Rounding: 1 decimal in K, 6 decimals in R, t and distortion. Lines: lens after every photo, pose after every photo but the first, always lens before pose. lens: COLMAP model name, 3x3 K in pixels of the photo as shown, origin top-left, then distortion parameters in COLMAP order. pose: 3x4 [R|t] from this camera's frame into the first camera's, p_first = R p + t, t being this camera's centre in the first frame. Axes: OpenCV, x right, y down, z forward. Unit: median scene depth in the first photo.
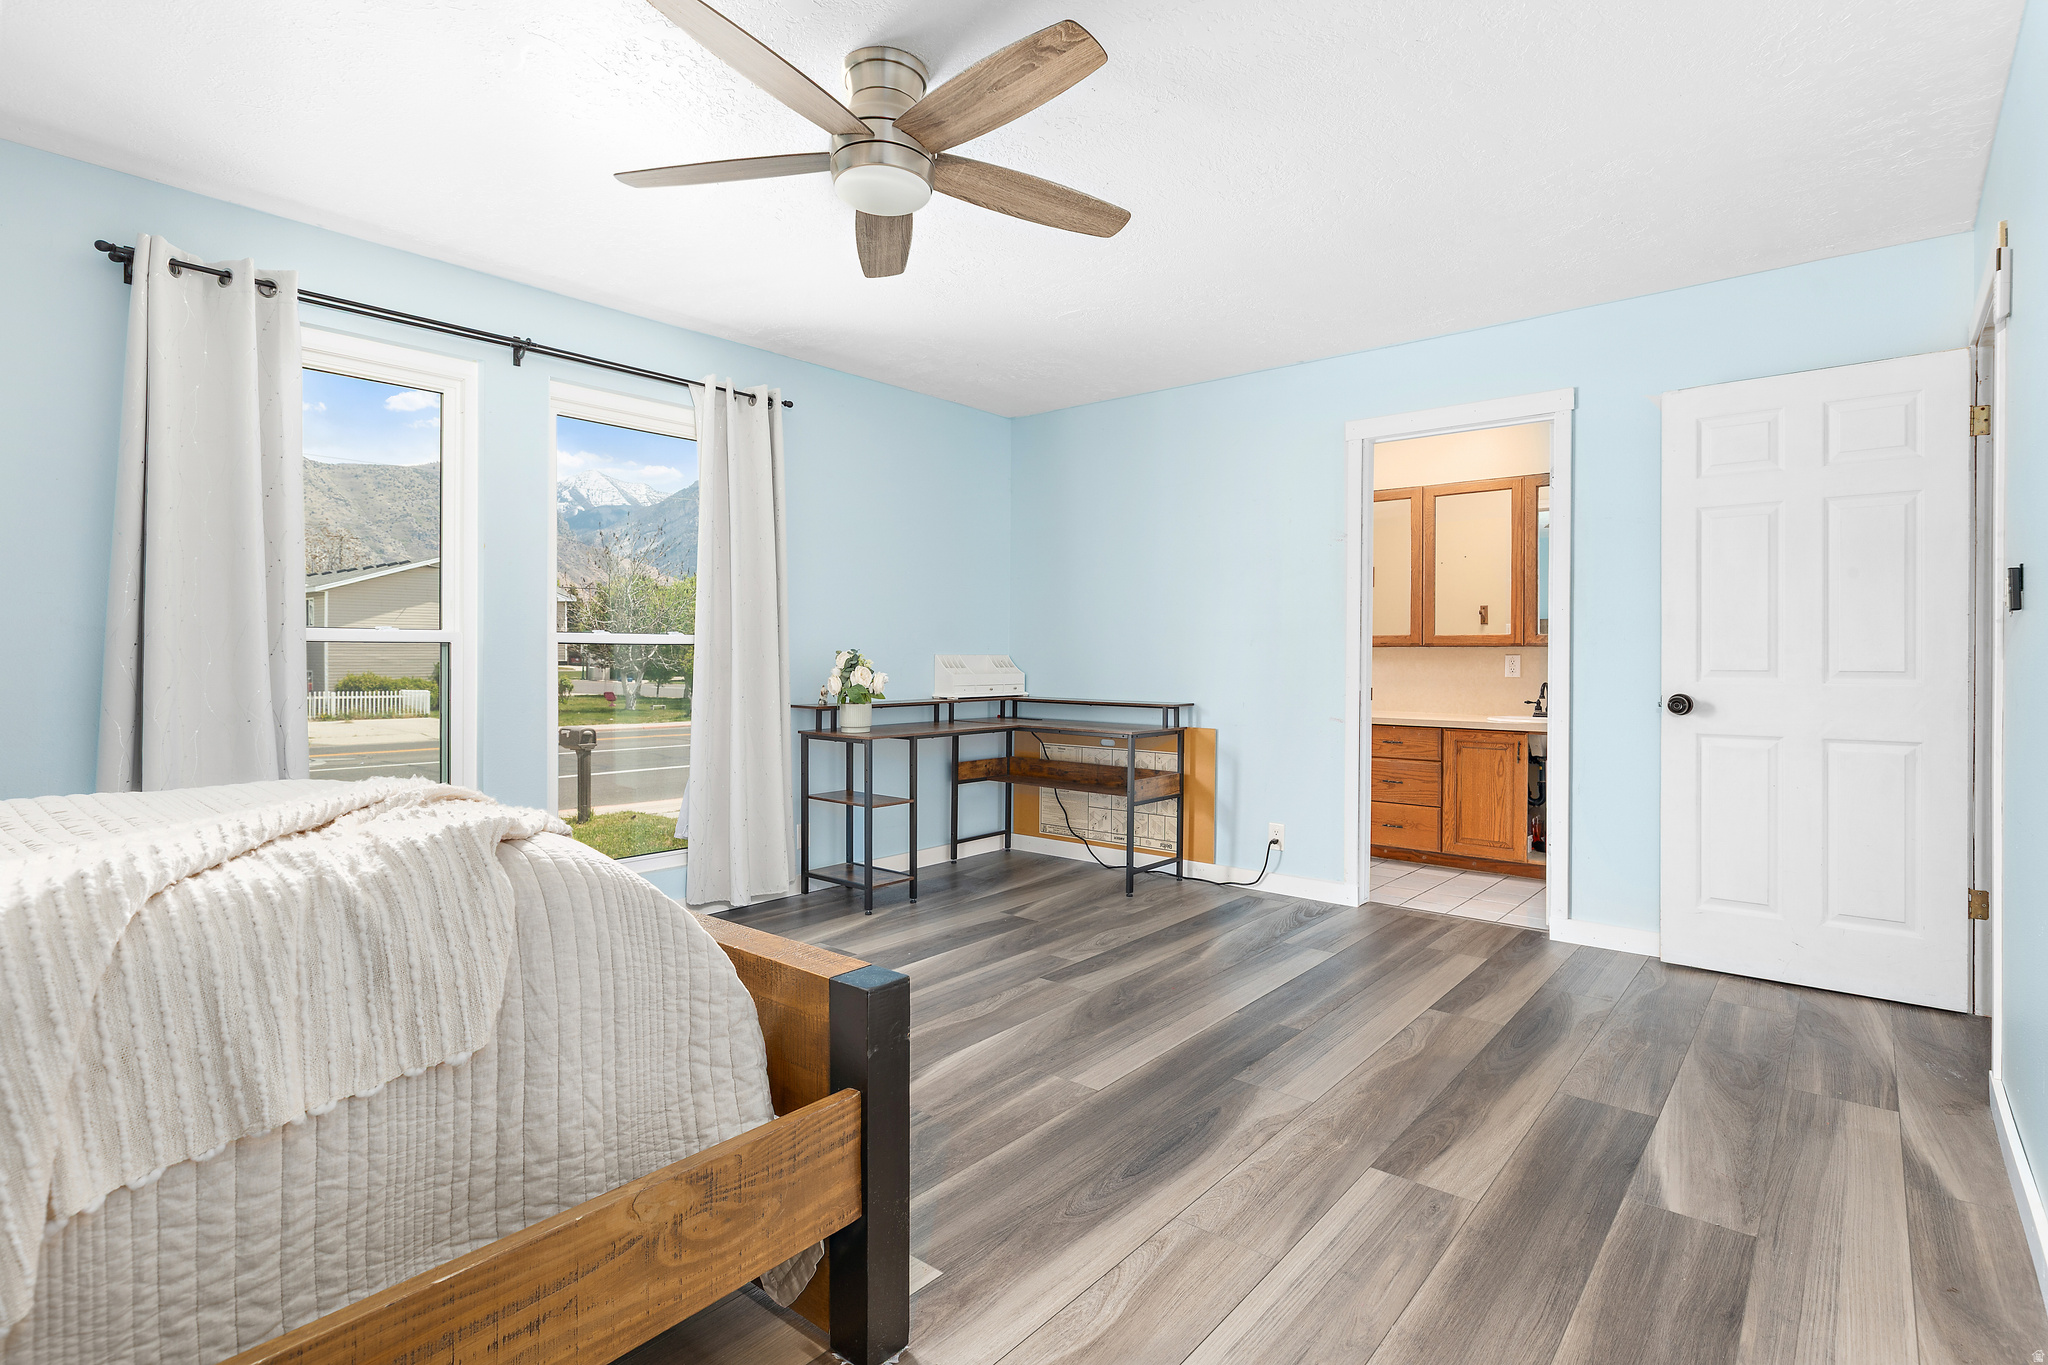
lens RADIAL K [[1006.2, 0, 1039.9], [0, 1006.2, 655.5], [0, 0, 1]] dist [-0.004502, -0.000722]
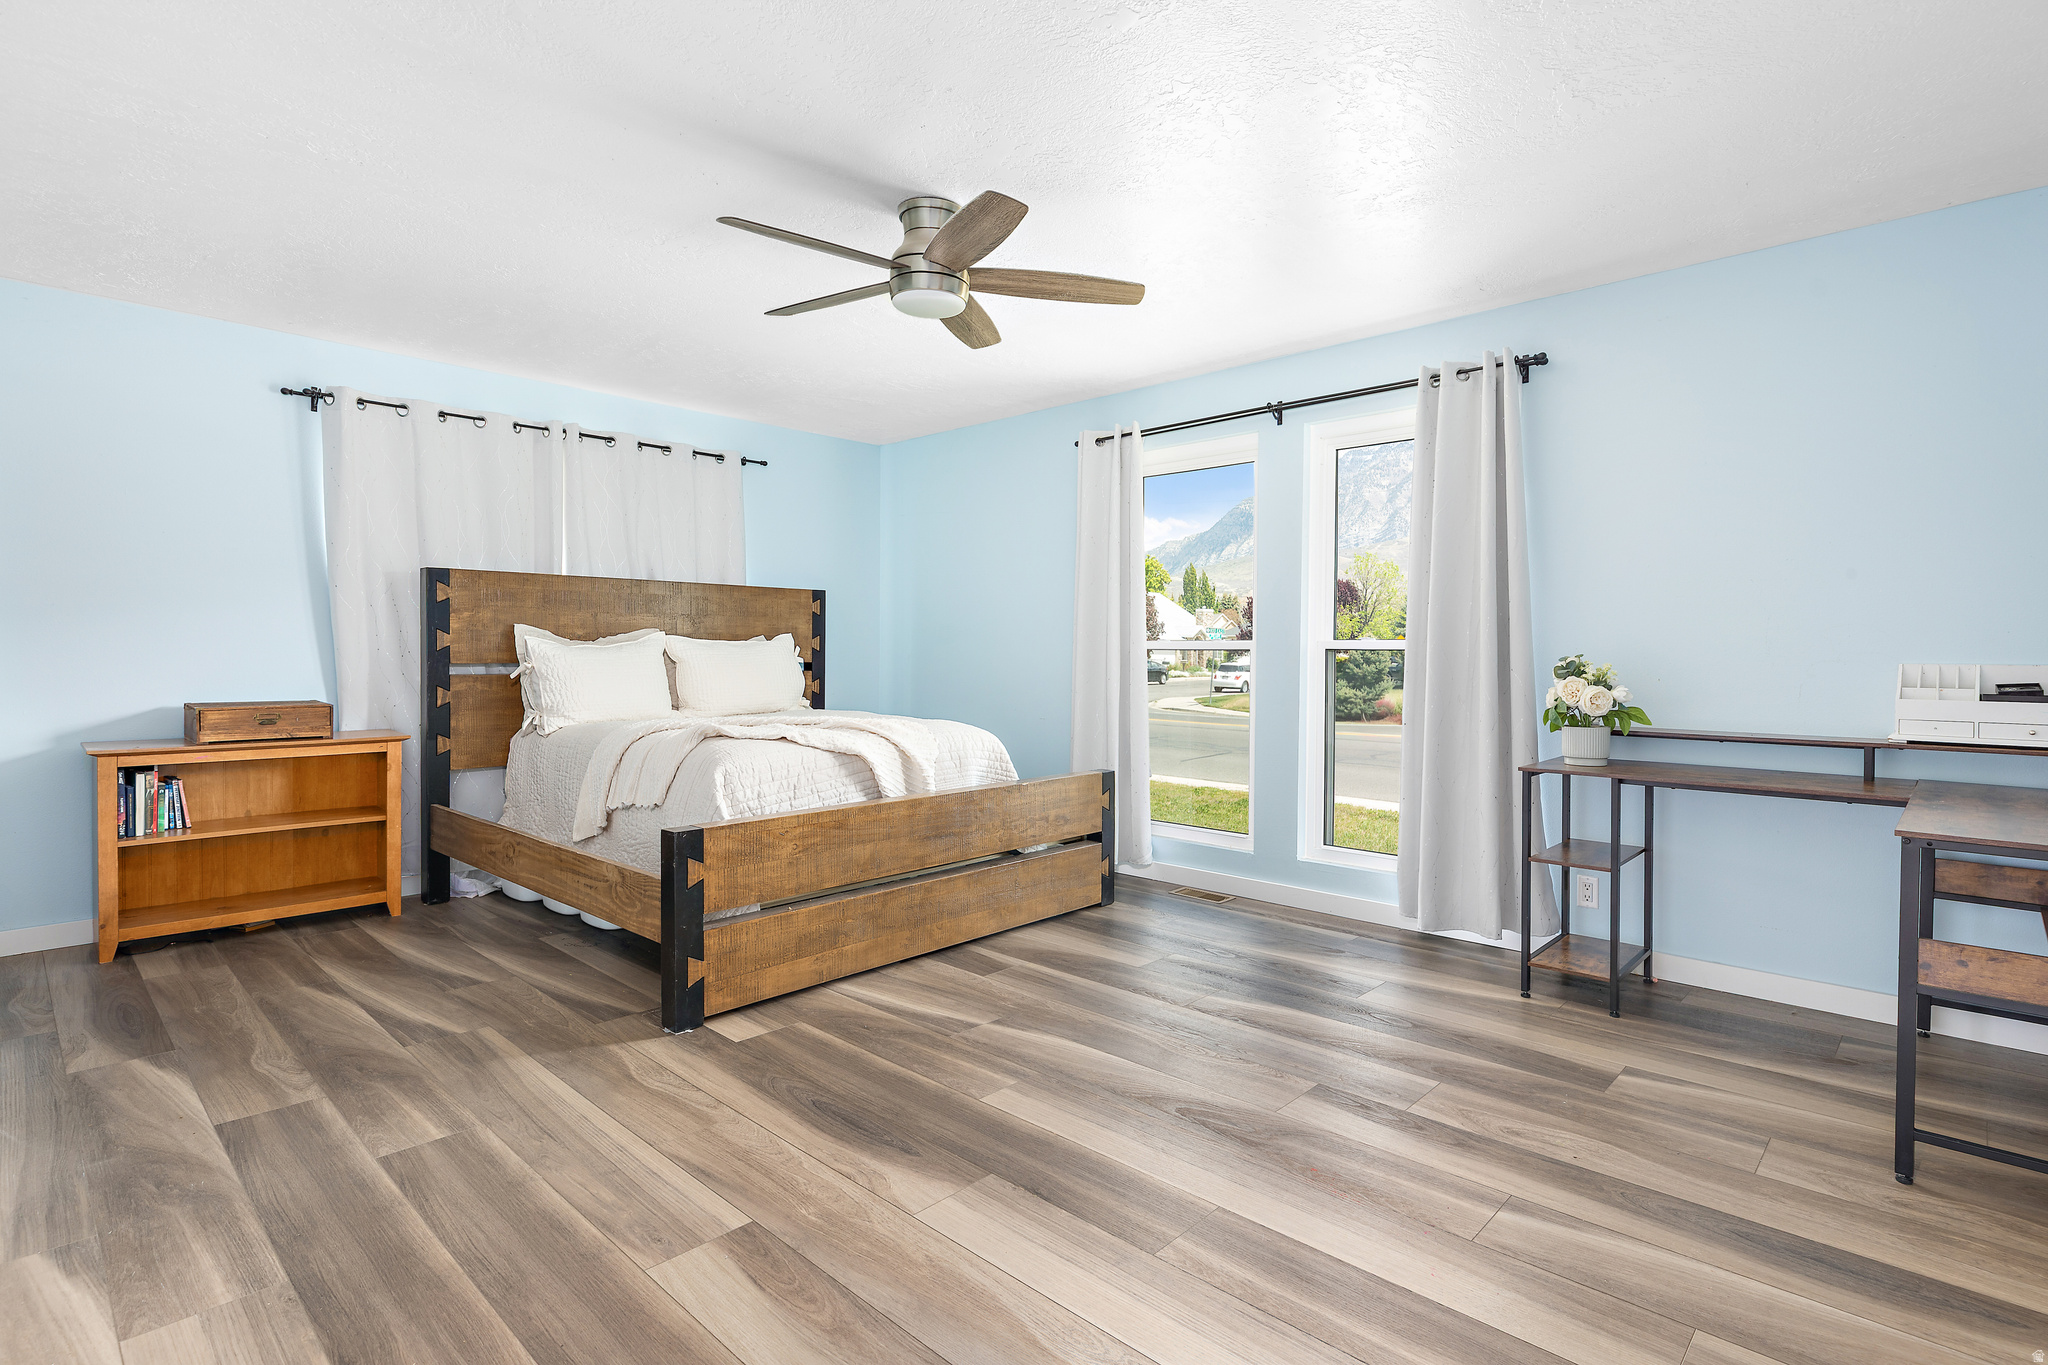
lens RADIAL K [[986.7, 0, 1021.2], [0, 986.7, 650.2], [0, 0, 1]] dist [-0.002398, 0.000633]
pose [[-0.068681, -0.002522, -0.997635, 1.020978], [-0.005798, 0.999981, -0.002129, -0.009006], [0.997622, 0.005638, -0.068694, 1.098778]]
